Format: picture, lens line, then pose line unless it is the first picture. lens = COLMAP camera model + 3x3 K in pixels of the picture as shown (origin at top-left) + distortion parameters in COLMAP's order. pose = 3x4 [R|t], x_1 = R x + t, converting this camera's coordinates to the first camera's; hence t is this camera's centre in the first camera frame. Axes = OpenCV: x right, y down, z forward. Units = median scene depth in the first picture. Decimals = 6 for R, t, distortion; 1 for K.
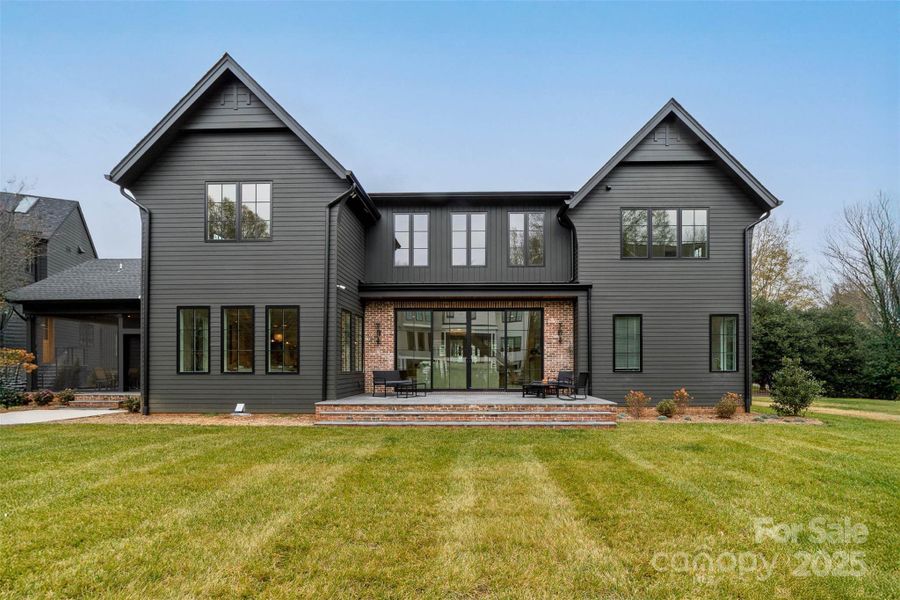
lens RADIAL K [[518.6, 0, 479.8], [0, 518.6, 361.7], [0, 0, 1]] dist [-0.005632, 0.001215]
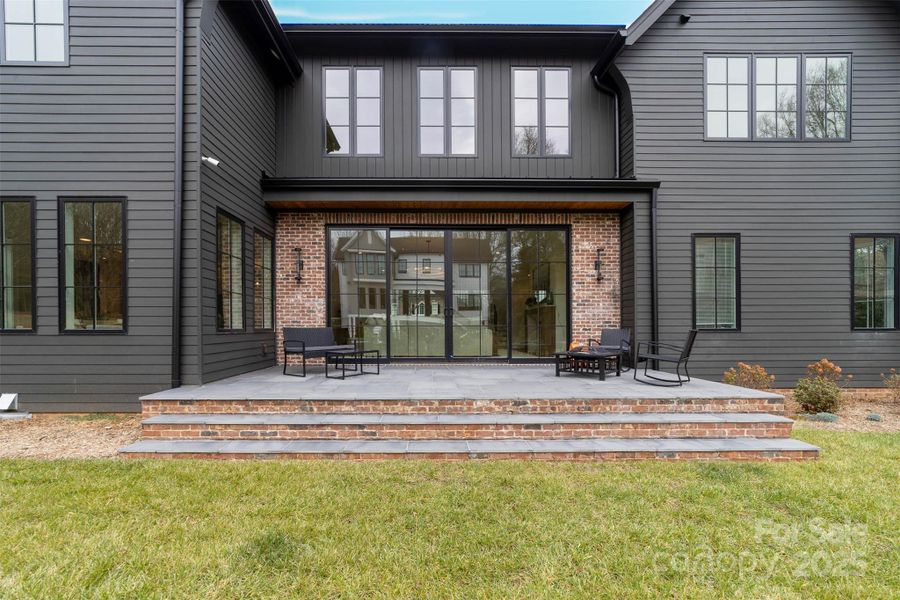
lens RADIAL K [[441.4, 0, 424.7], [0, 441.4, 328.7], [0, 0, 1]] dist [-0.003047, -0.000140]
pose [[0.999940, 0.000214, 0.010947, -0.056086], [-0.000385, 0.999879, 0.015577, 0.010481], [-0.010942, -0.015580, 0.999819, 0.495007]]
